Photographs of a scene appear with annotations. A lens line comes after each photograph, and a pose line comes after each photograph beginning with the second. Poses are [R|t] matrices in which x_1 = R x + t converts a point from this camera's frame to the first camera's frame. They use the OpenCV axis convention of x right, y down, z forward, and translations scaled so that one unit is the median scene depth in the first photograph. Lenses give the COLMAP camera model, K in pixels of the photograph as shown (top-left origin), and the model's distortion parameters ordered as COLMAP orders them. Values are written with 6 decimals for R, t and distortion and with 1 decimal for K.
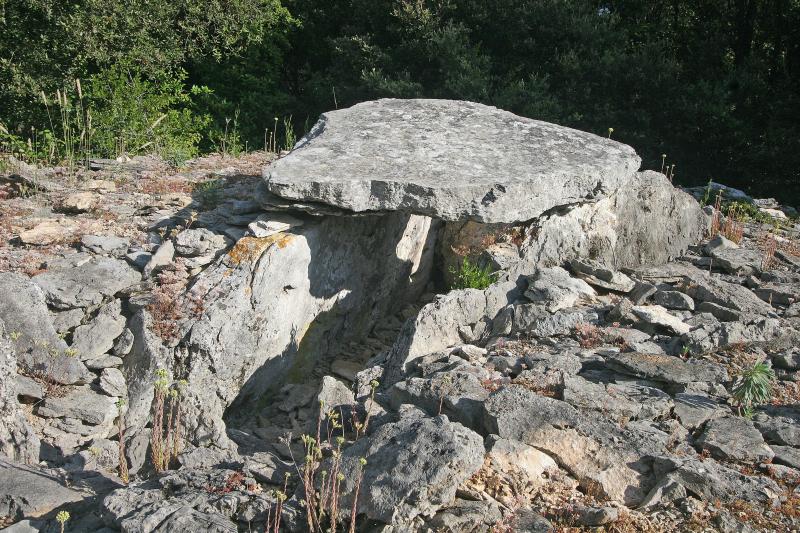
lens RADIAL K [[709.2, 0, 400.0], [0, 709.2, 266.5], [0, 0, 1]] dist [0.002891, 0.003366]
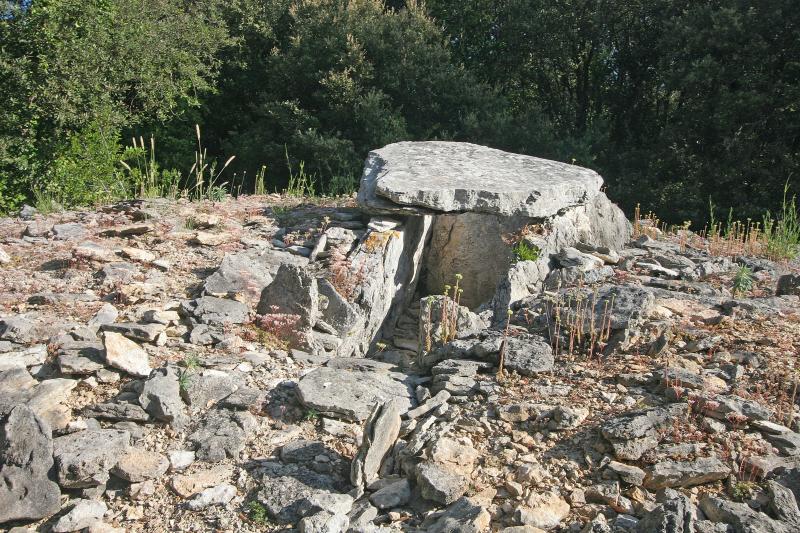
lens RADIAL K [[709.2, 0, 400.0], [0, 709.2, 266.5], [0, 0, 1]] dist [0.002891, 0.003366]
pose [[0.971505, -0.050361, 0.231606, -0.479990], [0.072107, 0.993647, -0.086402, 0.146261], [-0.225783, 0.100640, 0.968965, -0.338003]]
